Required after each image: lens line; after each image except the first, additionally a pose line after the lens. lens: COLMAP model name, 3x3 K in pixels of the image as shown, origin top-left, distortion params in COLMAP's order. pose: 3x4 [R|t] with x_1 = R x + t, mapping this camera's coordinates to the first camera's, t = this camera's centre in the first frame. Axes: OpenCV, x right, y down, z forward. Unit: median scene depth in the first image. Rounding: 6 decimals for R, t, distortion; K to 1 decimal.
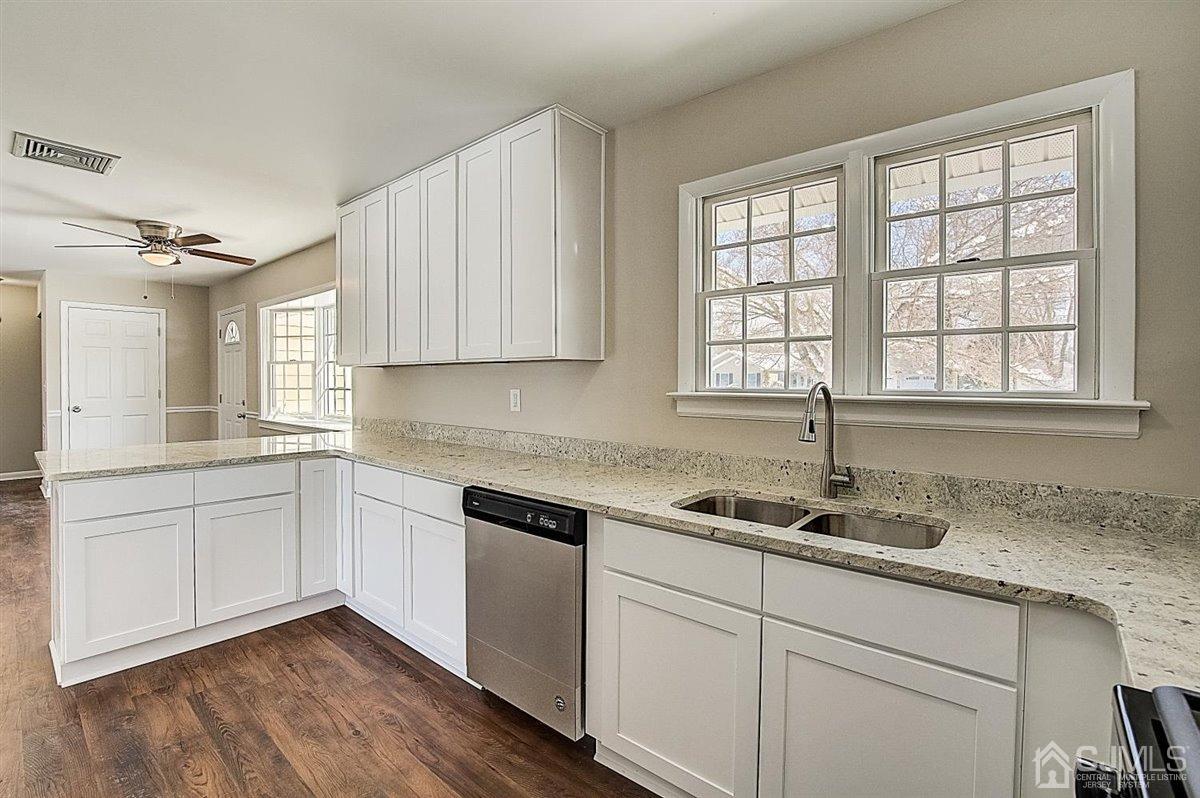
lens RADIAL K [[544.6, 0, 599.0], [0, 544.6, 381.4], [0, 0, 1]] dist [-0.032299, 0.000376]
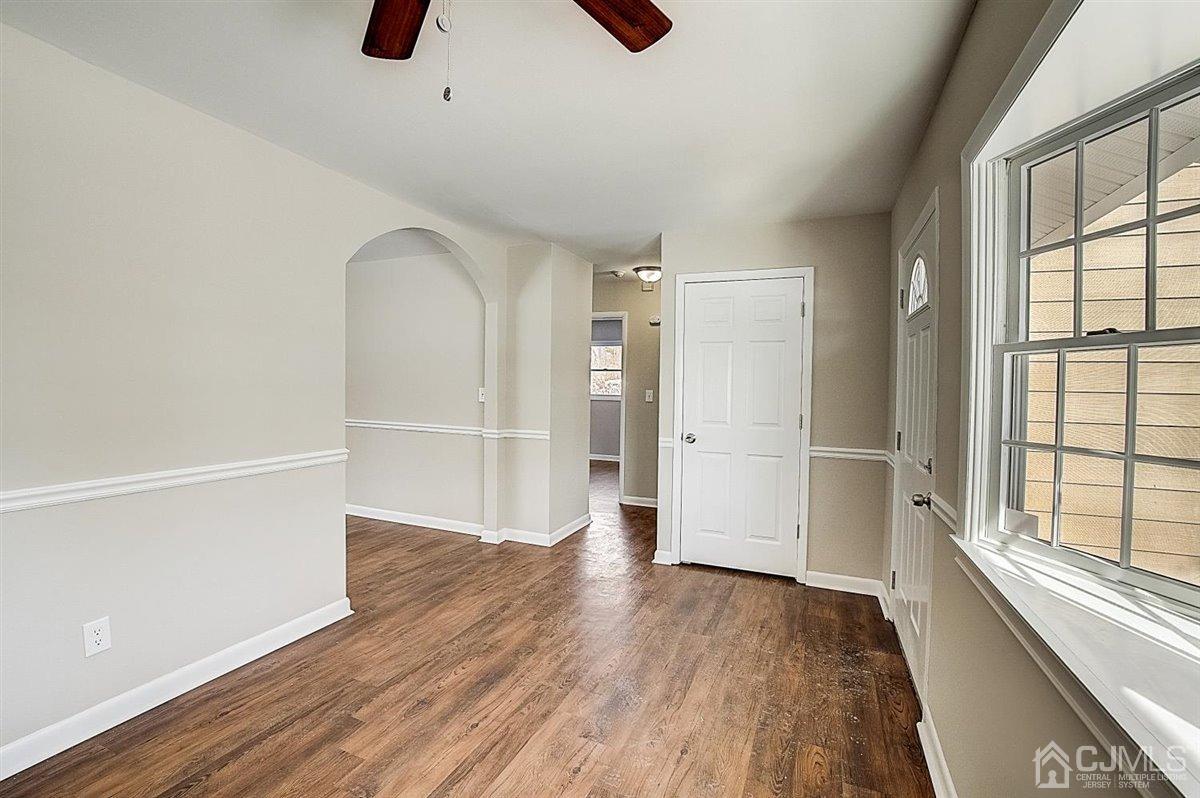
lens RADIAL K [[529.9, 0, 596.8], [0, 529.9, 393.0], [0, 0, 1]] dist [-0.035942, 0.000156]
pose [[0.309138, 0.020450, -0.950797, -0.859806], [-0.023161, 0.999634, 0.013970, -0.020910], [0.950735, 0.017703, 0.309498, 1.461183]]
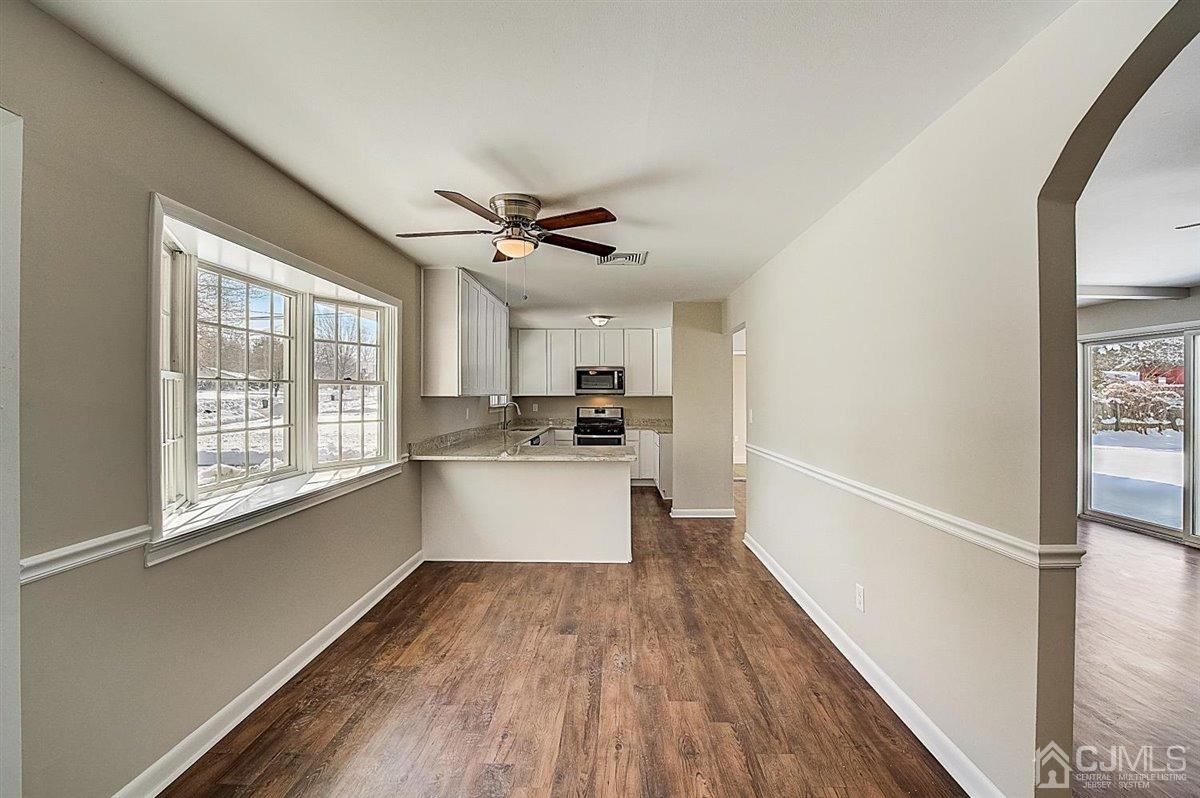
lens RADIAL K [[536.3, 0, 604.8], [0, 536.3, 395.9], [0, 0, 1]] dist [-0.034882, 0.000670]
pose [[-0.640615, -0.003487, 0.767854, -2.171218], [-0.000311, 0.999991, 0.004282, -0.044179], [-0.767862, 0.002505, -0.640611, 2.032836]]
